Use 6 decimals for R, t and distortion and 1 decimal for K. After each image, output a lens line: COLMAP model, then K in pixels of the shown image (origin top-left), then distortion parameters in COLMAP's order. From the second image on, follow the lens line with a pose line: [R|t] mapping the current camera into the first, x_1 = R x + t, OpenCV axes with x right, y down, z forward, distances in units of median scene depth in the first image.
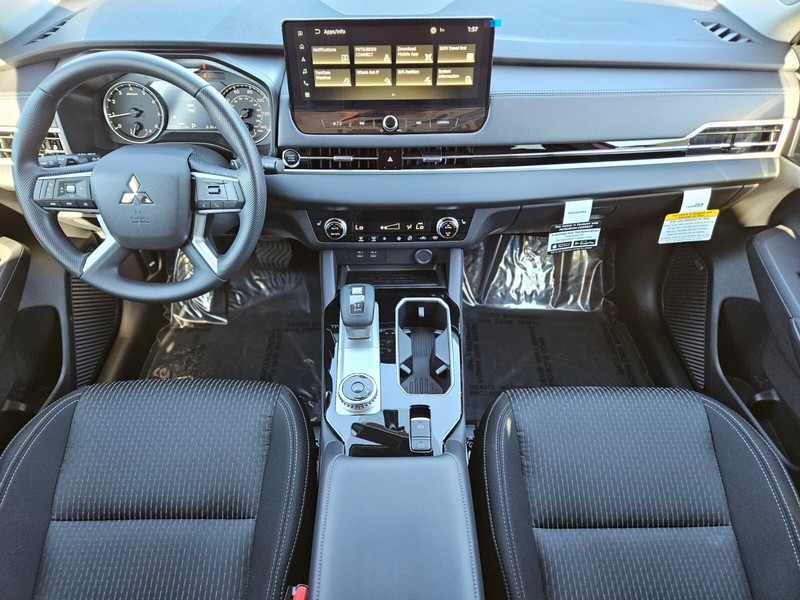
lens RADIAL K [[577.7, 0, 384.4], [0, 577.7, 300.2], [0, 0, 1]] dist [0.033416, -0.059320]
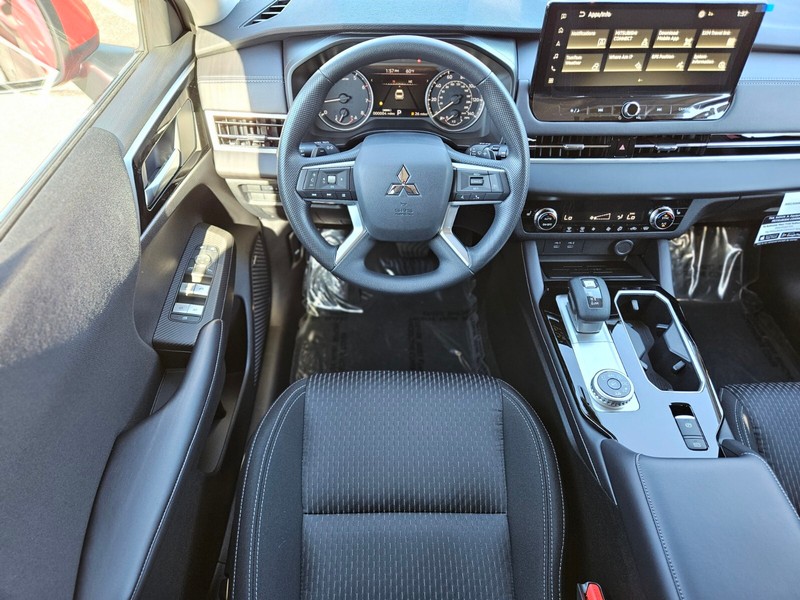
lens RADIAL K [[577.7, 0, 384.4], [0, 577.7, 300.2], [0, 0, 1]] dist [0.033416, -0.059320]
pose [[0.999826, 0.007925, -0.016880, -0.375273], [-0.007463, 0.999601, 0.027224, -0.012344], [0.017089, -0.027094, 0.999487, 0.018993]]
